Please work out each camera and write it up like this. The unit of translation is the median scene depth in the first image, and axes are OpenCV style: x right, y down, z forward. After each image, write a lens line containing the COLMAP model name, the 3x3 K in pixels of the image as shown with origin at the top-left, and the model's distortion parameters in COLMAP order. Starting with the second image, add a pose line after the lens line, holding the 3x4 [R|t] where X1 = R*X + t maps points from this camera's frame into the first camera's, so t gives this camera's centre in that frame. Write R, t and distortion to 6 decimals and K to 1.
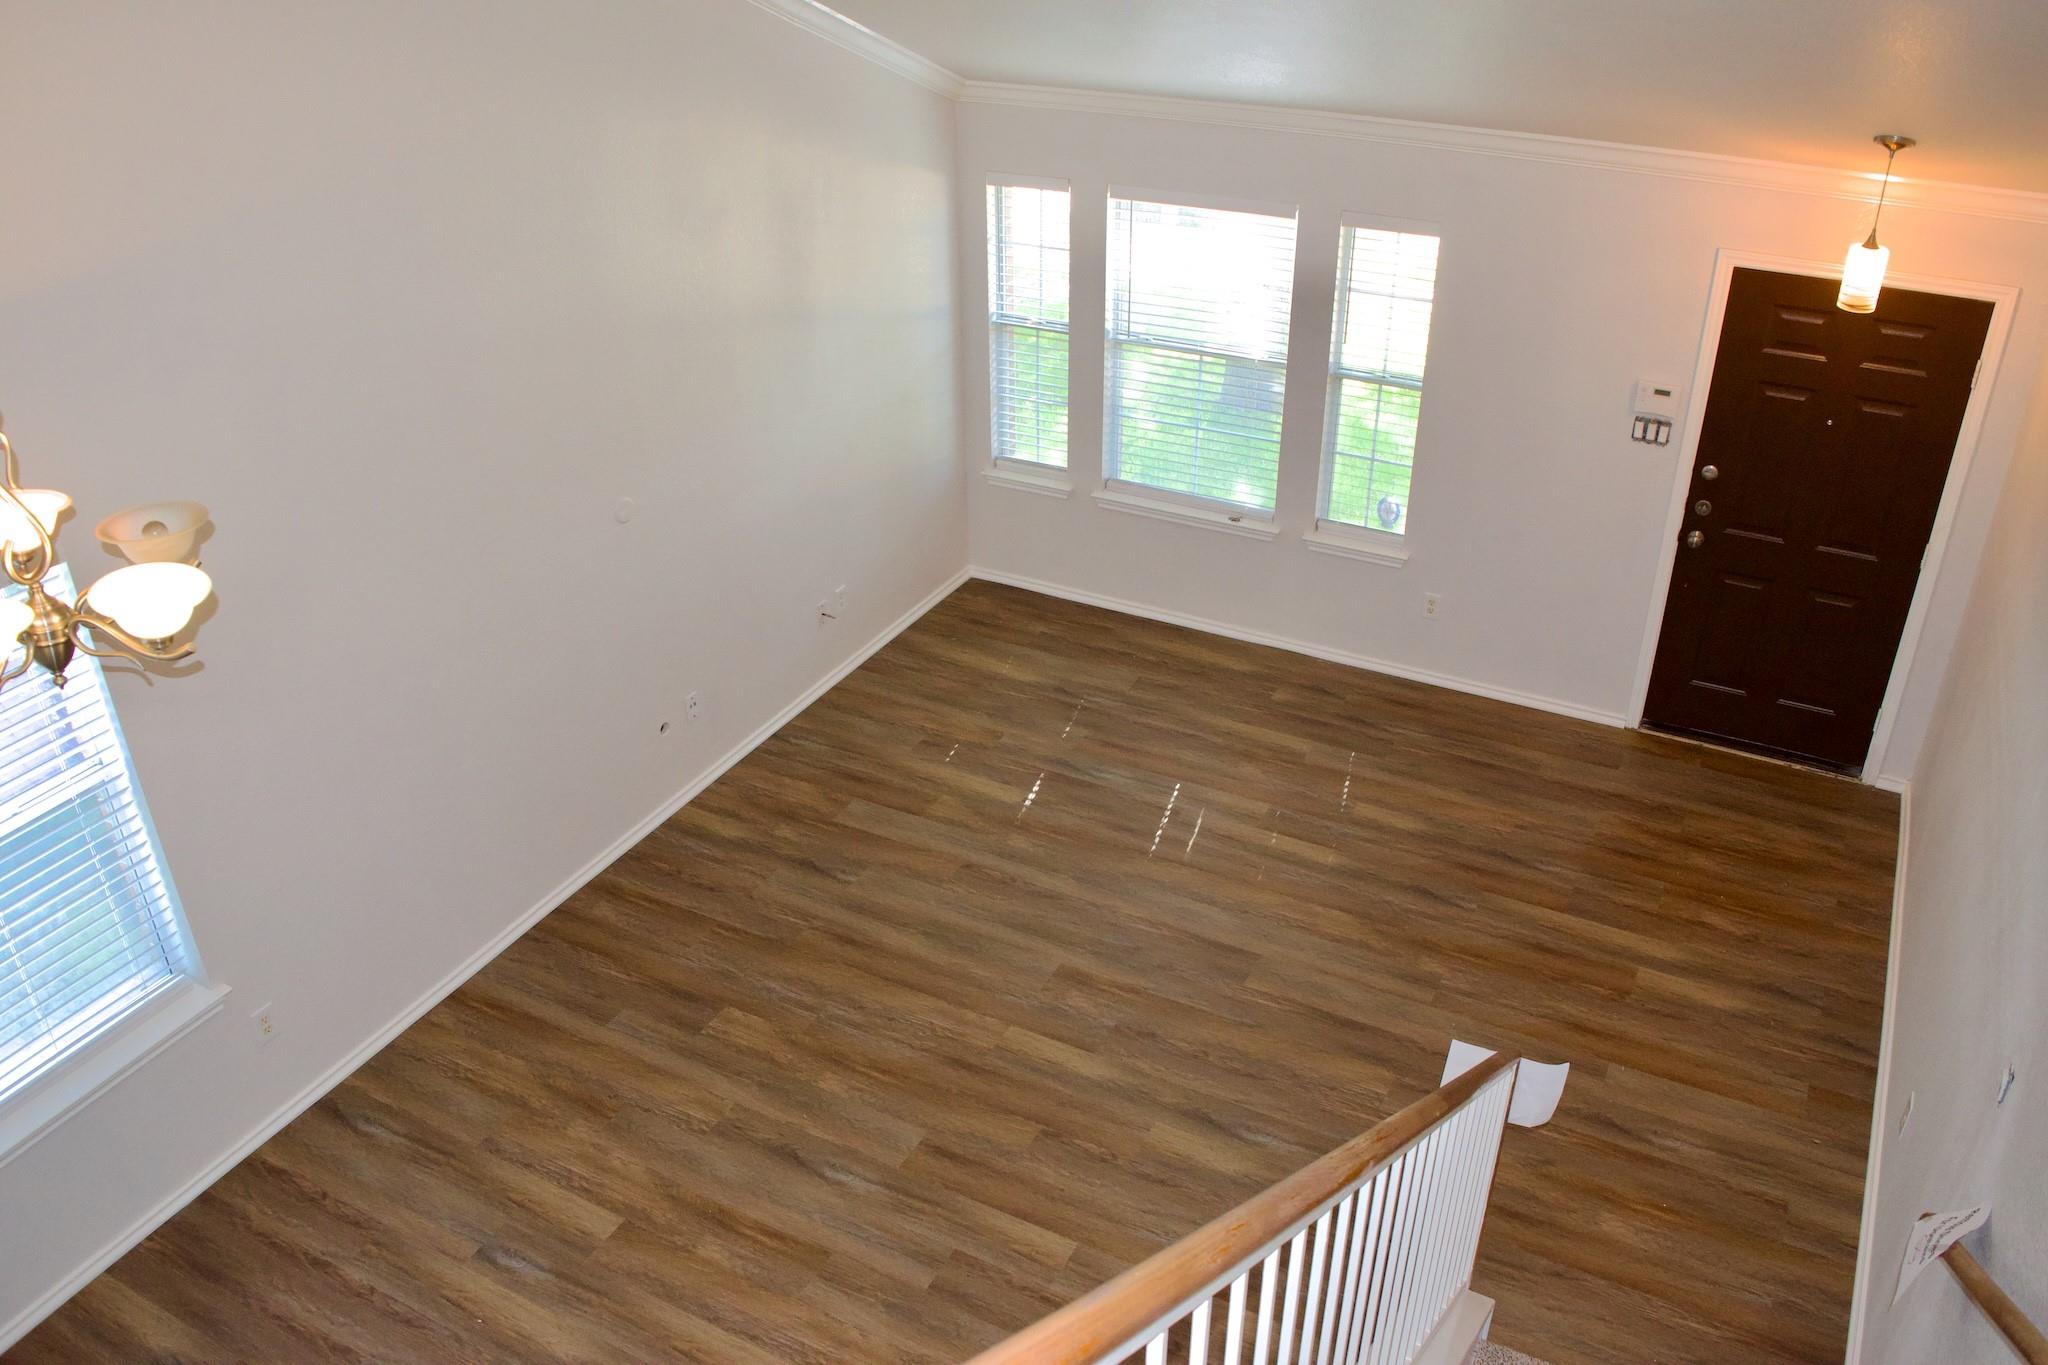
lens RADIAL K [[1601.5, 0, 1017.4], [0, 1601.5, 690.7], [0, 0, 1]] dist [-0.095509, 0.021576]
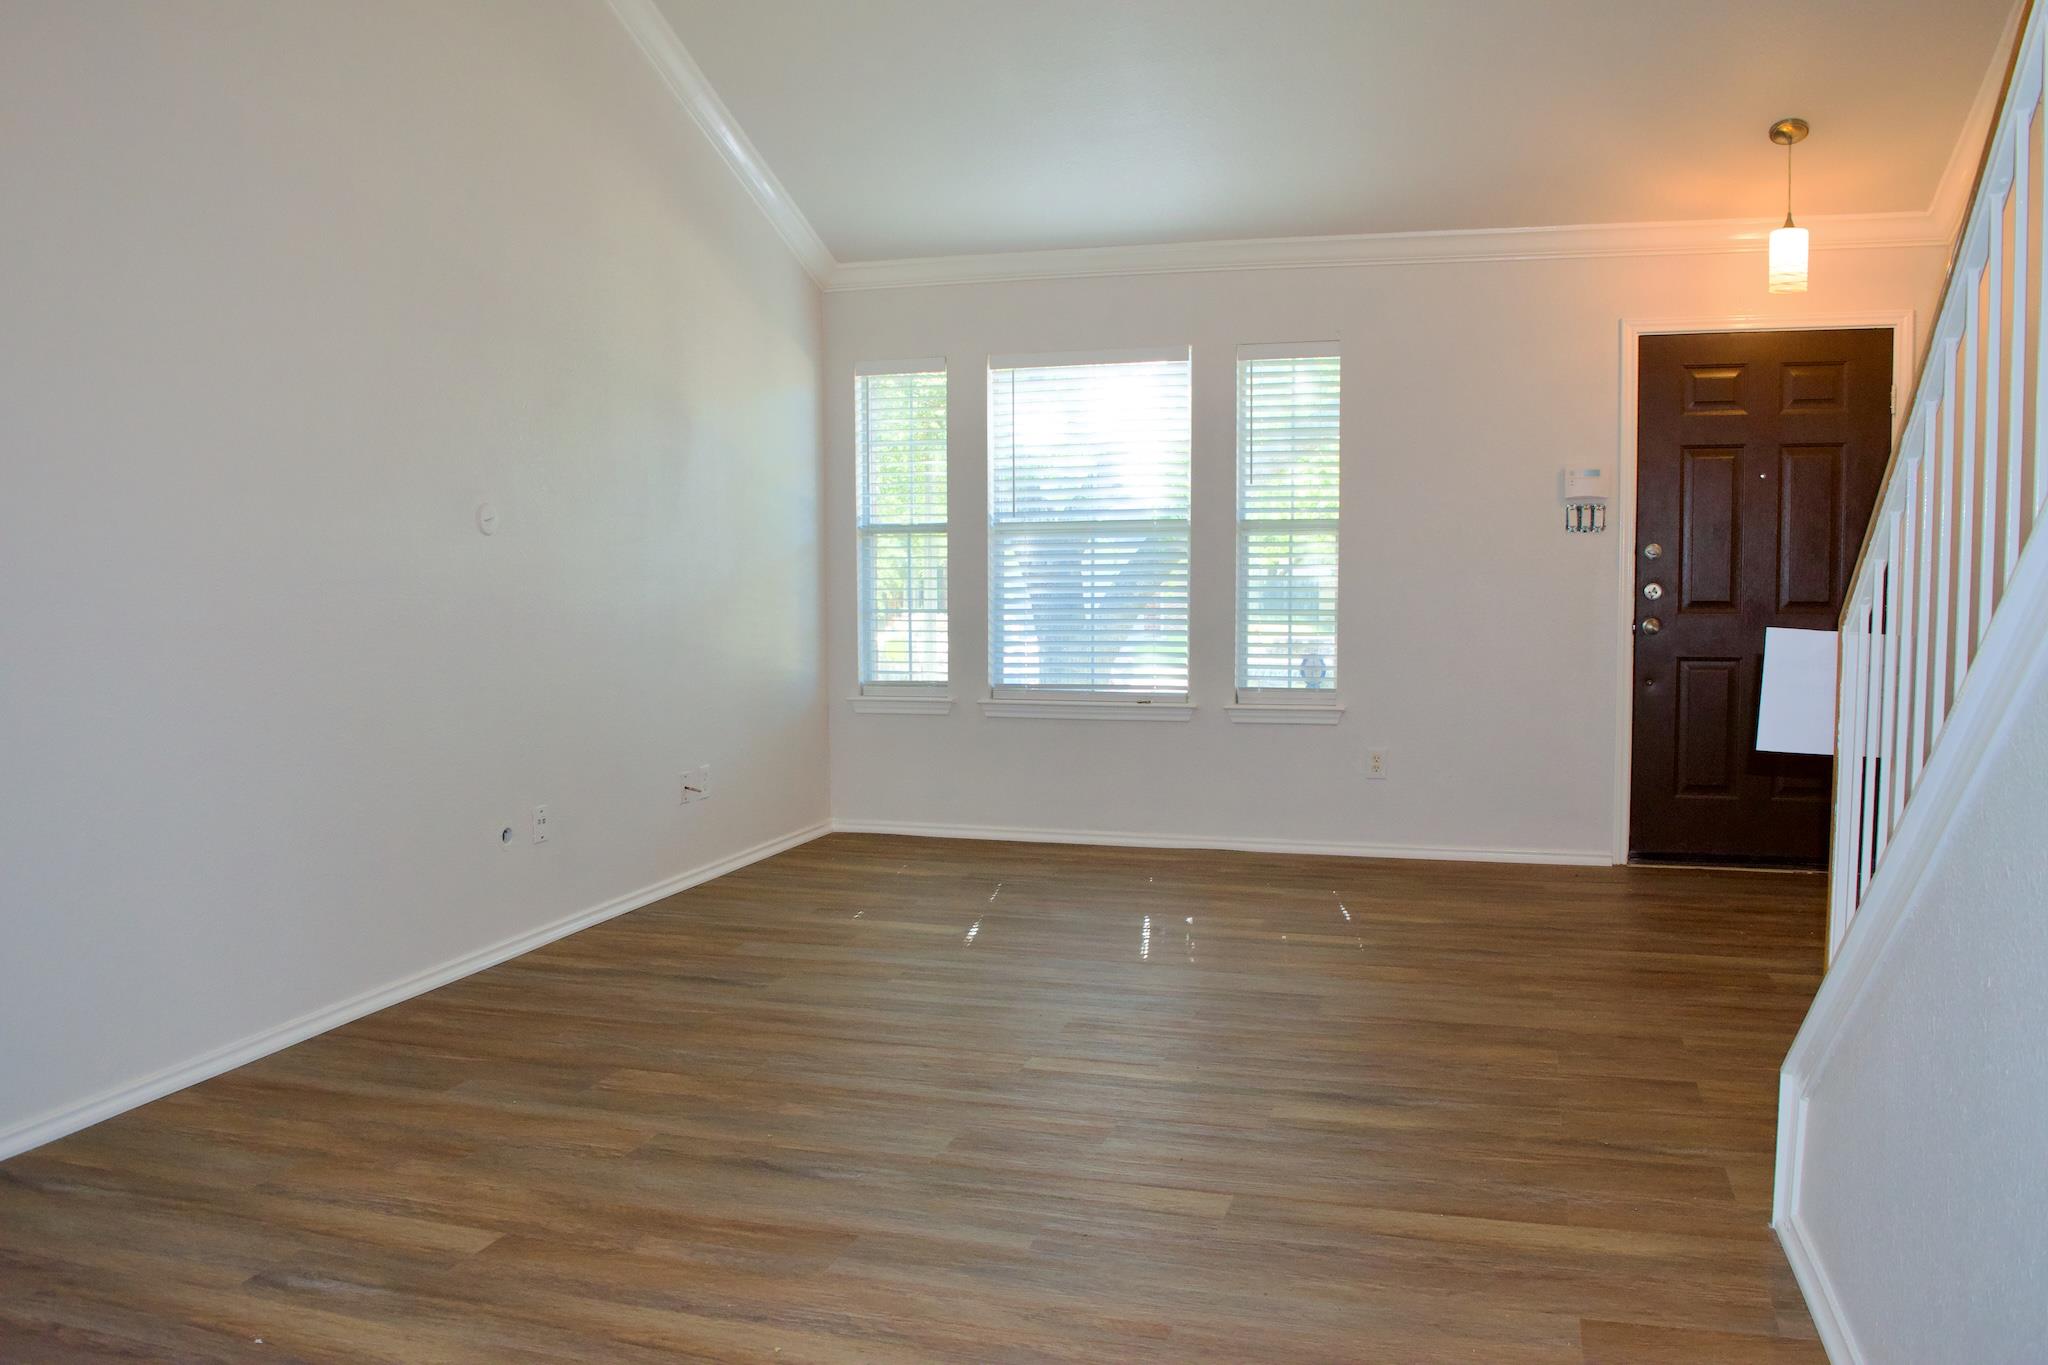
lens RADIAL K [[1601.5, 0, 1017.4], [0, 1601.5, 690.7], [0, 0, 1]] dist [-0.095509, 0.021576]
pose [[0.981990, -0.011436, 0.188588, -0.133113], [0.092520, 0.899404, -0.427216, 0.338882], [-0.164731, 0.436970, 0.884263, 0.270109]]
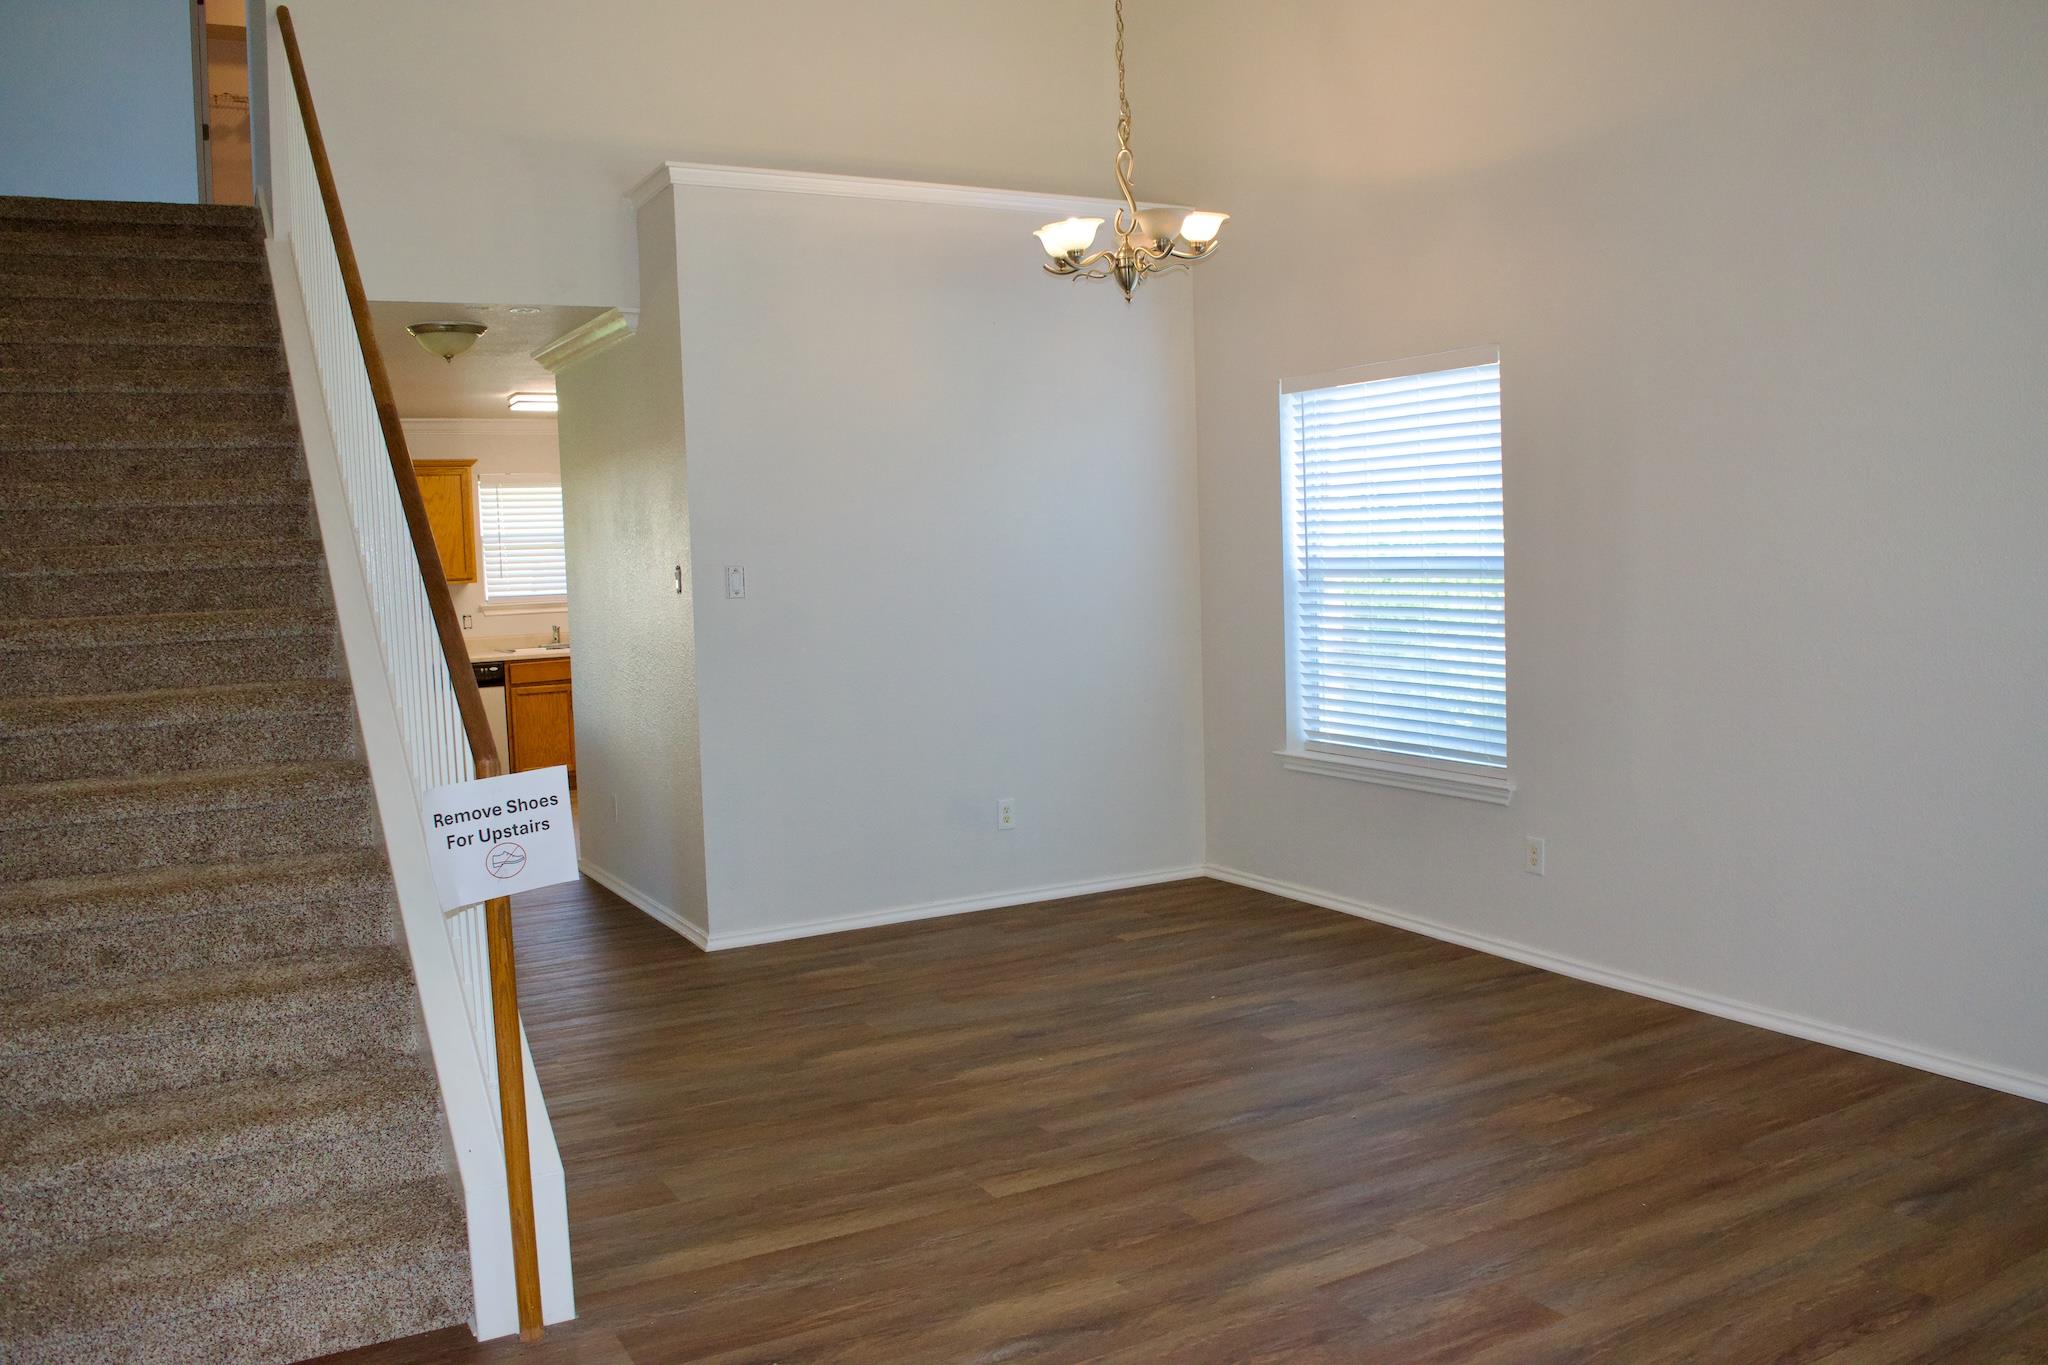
lens RADIAL K [[1601.5, 0, 1017.4], [0, 1601.5, 690.7], [0, 0, 1]] dist [-0.095509, 0.021576]
pose [[-0.540002, 0.100853, -0.835600, 0.513950], [-0.391255, 0.848926, 0.355308, -0.110520], [0.745196, 0.518799, -0.418963, 0.942801]]
